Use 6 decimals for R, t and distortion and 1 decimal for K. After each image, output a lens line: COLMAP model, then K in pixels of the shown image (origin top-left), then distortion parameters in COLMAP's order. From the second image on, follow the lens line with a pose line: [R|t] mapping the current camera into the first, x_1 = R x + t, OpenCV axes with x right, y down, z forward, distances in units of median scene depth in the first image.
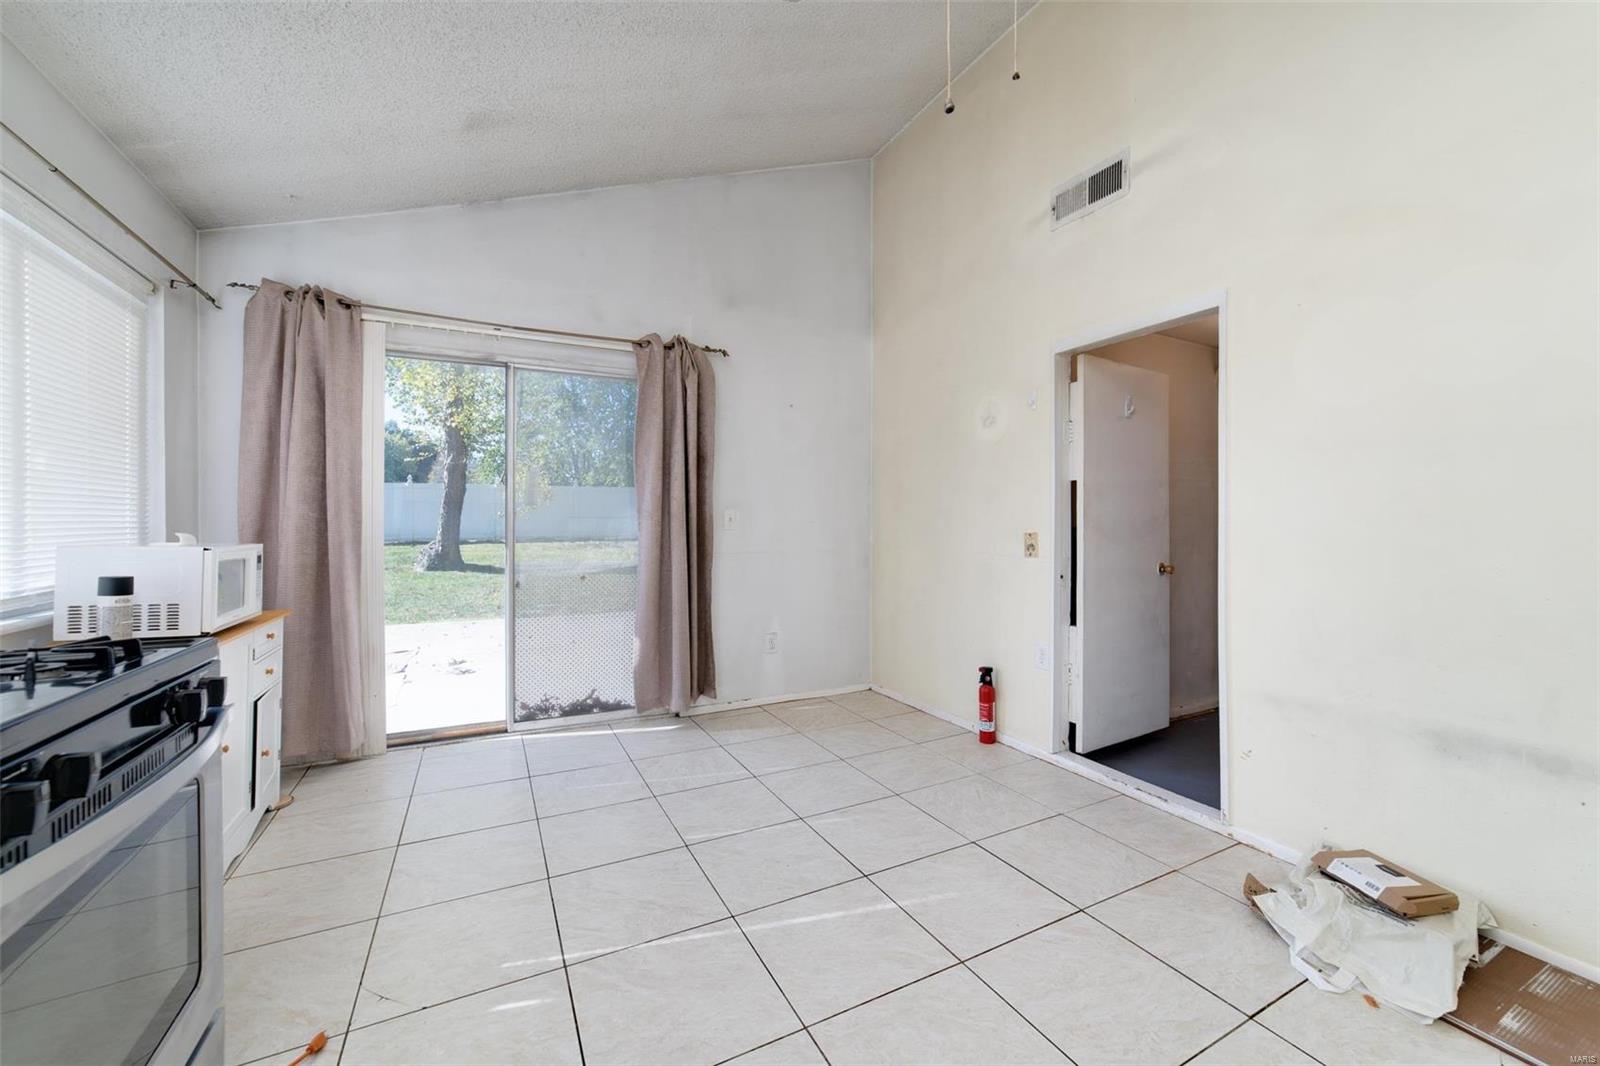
lens RADIAL K [[626.2, 0, 806.6], [0, 626.2, 531.0], [0, 0, 1]] dist [-0.010462, 0.001615]
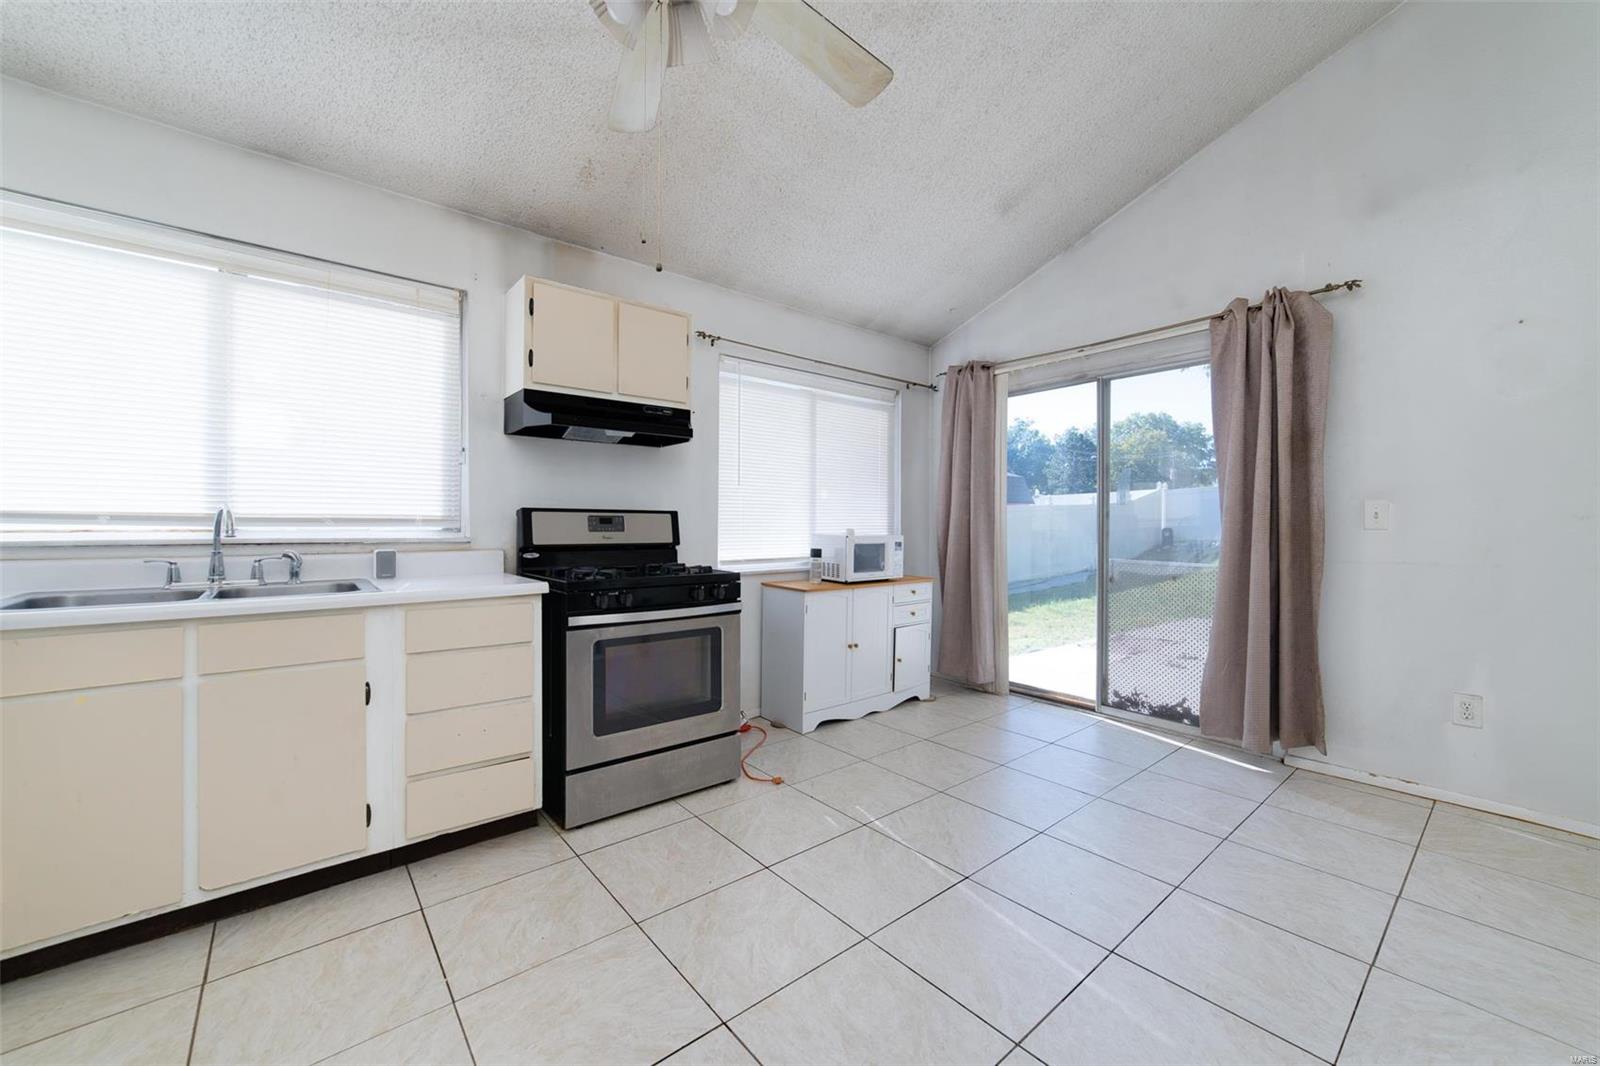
lens RADIAL K [[626.2, 0, 806.2], [0, 626.2, 524.7], [0, 0, 1]] dist [-0.010462, 0.001615]
pose [[0.218201, -0.000989, -0.975903, 0.479561], [-0.007406, 0.999969, -0.002670, -0.000726], [0.975876, 0.007810, 0.218186, 0.254474]]
